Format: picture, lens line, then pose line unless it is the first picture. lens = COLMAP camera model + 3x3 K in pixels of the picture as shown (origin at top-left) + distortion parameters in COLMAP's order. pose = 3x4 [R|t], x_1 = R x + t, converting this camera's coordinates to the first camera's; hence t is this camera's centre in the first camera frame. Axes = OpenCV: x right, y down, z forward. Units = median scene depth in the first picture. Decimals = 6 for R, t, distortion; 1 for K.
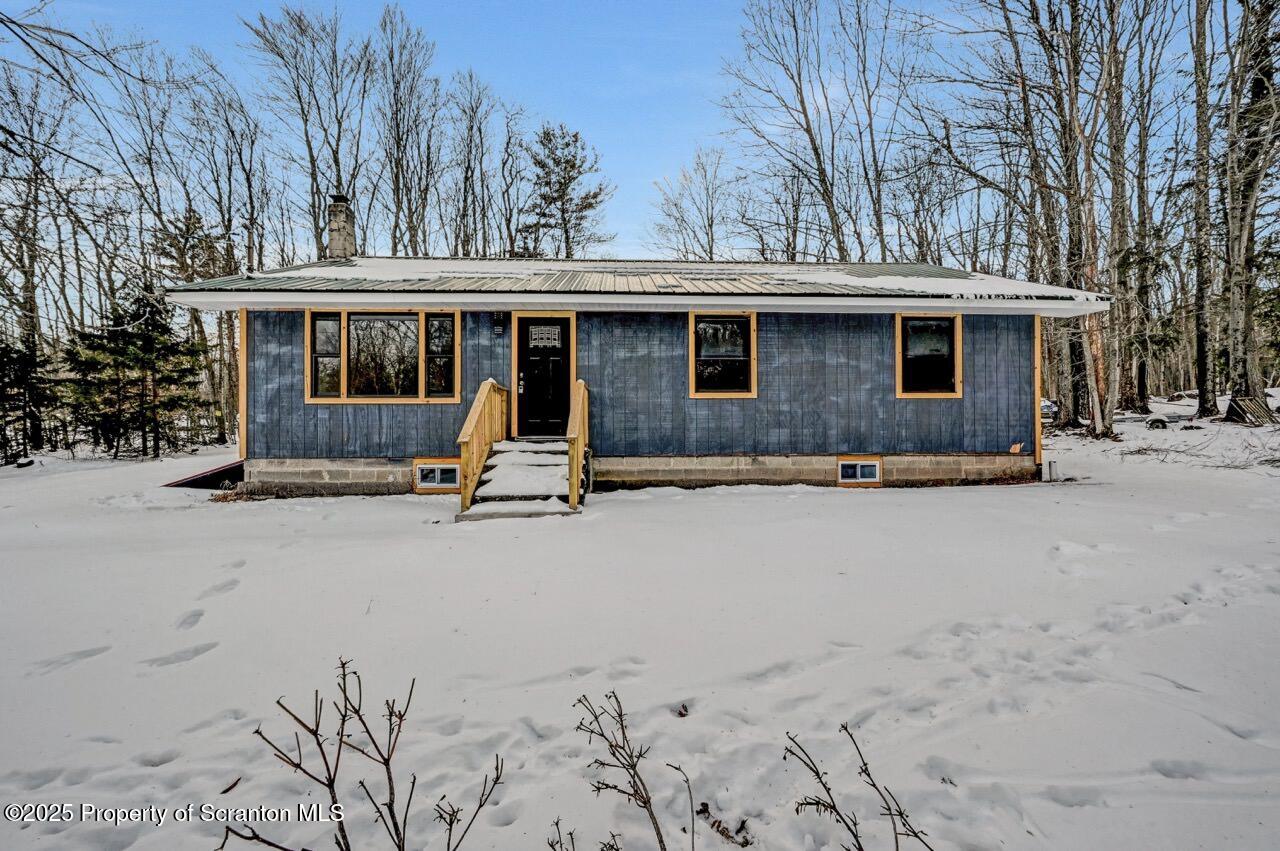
lens RADIAL K [[517.8, 0, 618.5], [0, 517.8, 431.9], [0, 0, 1]] dist [0.000522, 0.001256]
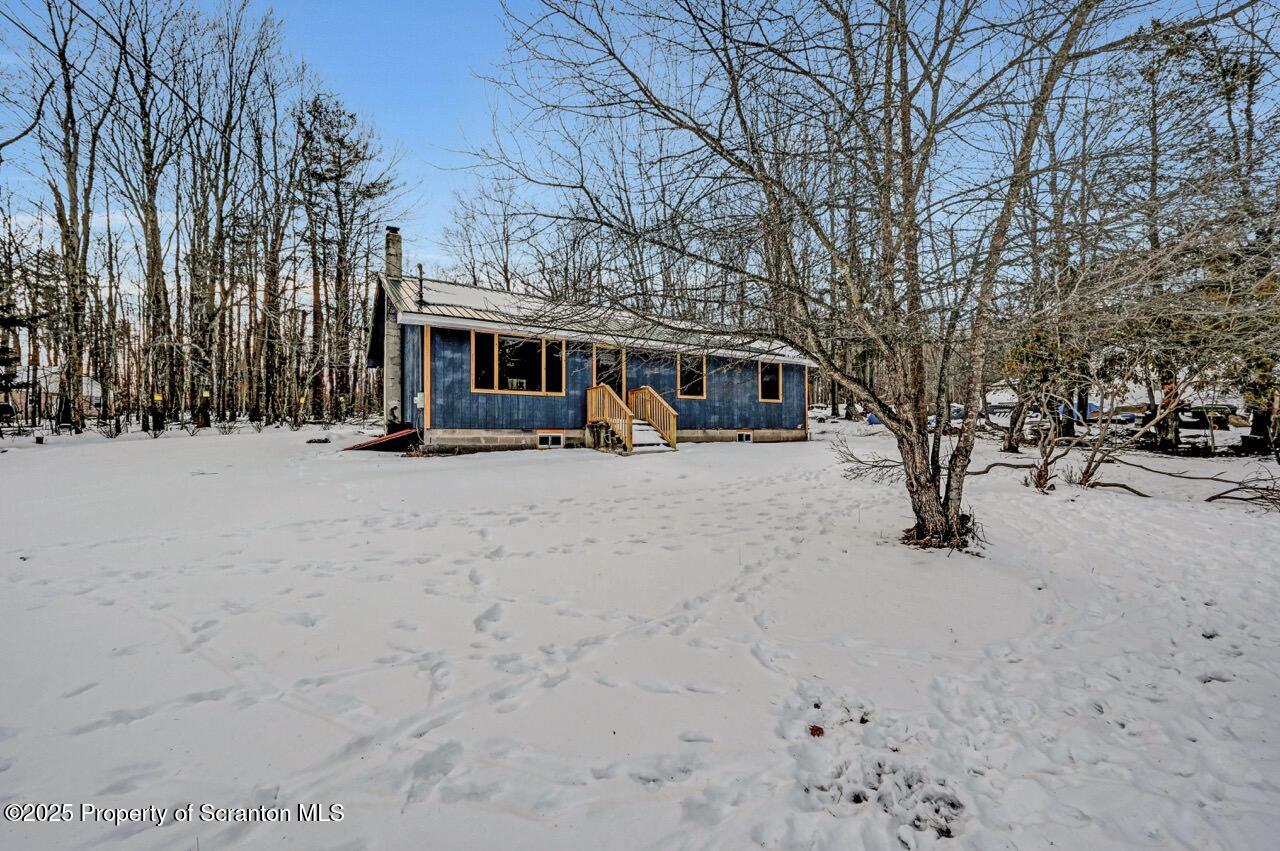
lens RADIAL K [[517.8, 0, 635.8], [0, 517.8, 424.4], [0, 0, 1]] dist [0.000522, 0.001256]
pose [[0.862752, 0.009679, 0.505535, -0.927580], [-0.002474, 0.999886, -0.014922, 0.058037], [-0.505621, 0.011624, 0.862677, -0.527154]]
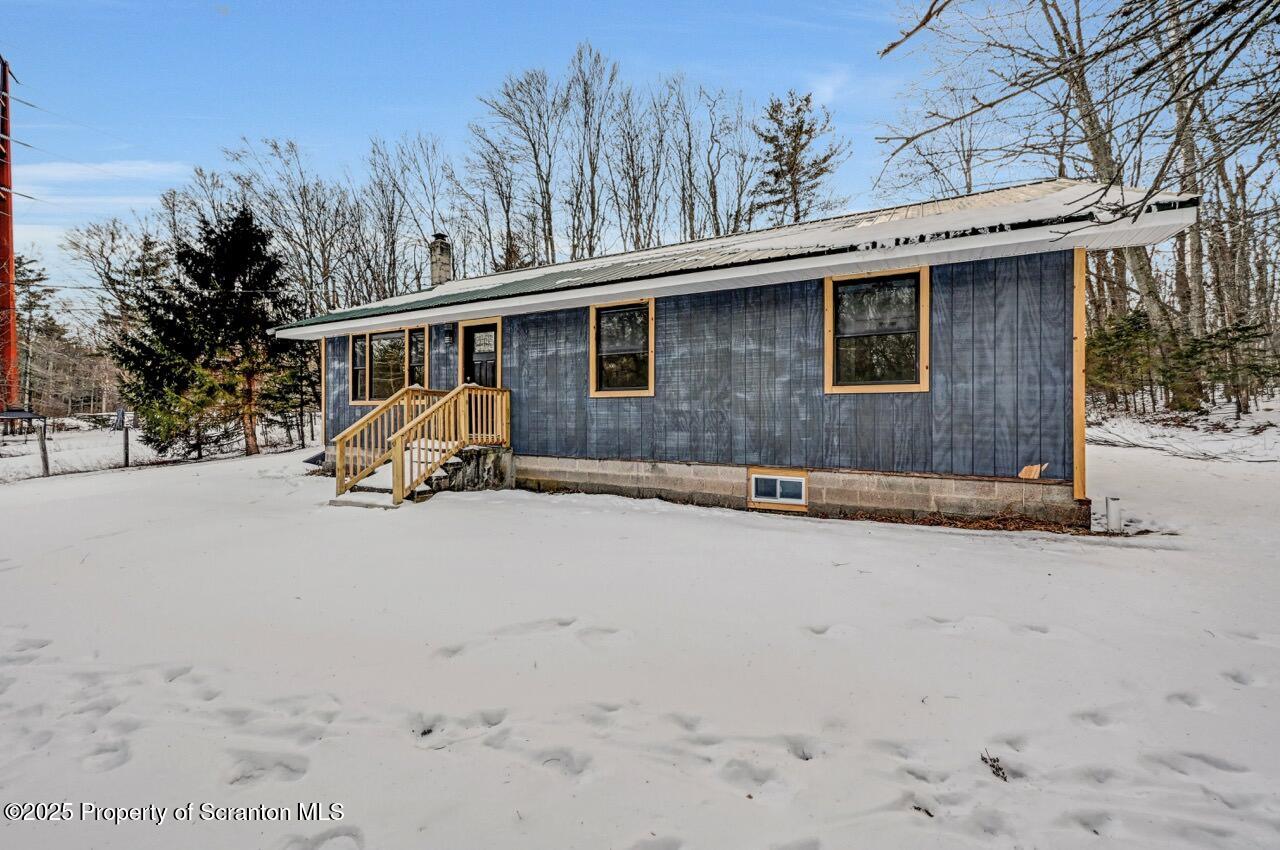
lens RADIAL K [[517.8, 0, 634.2], [0, 517.8, 419.3], [0, 0, 1]] dist [0.000522, 0.001256]
pose [[0.857388, 0.009330, -0.514586, 0.685749], [-0.005067, 0.999940, 0.009687, -0.034346], [0.514645, -0.005698, 0.857384, 0.231480]]
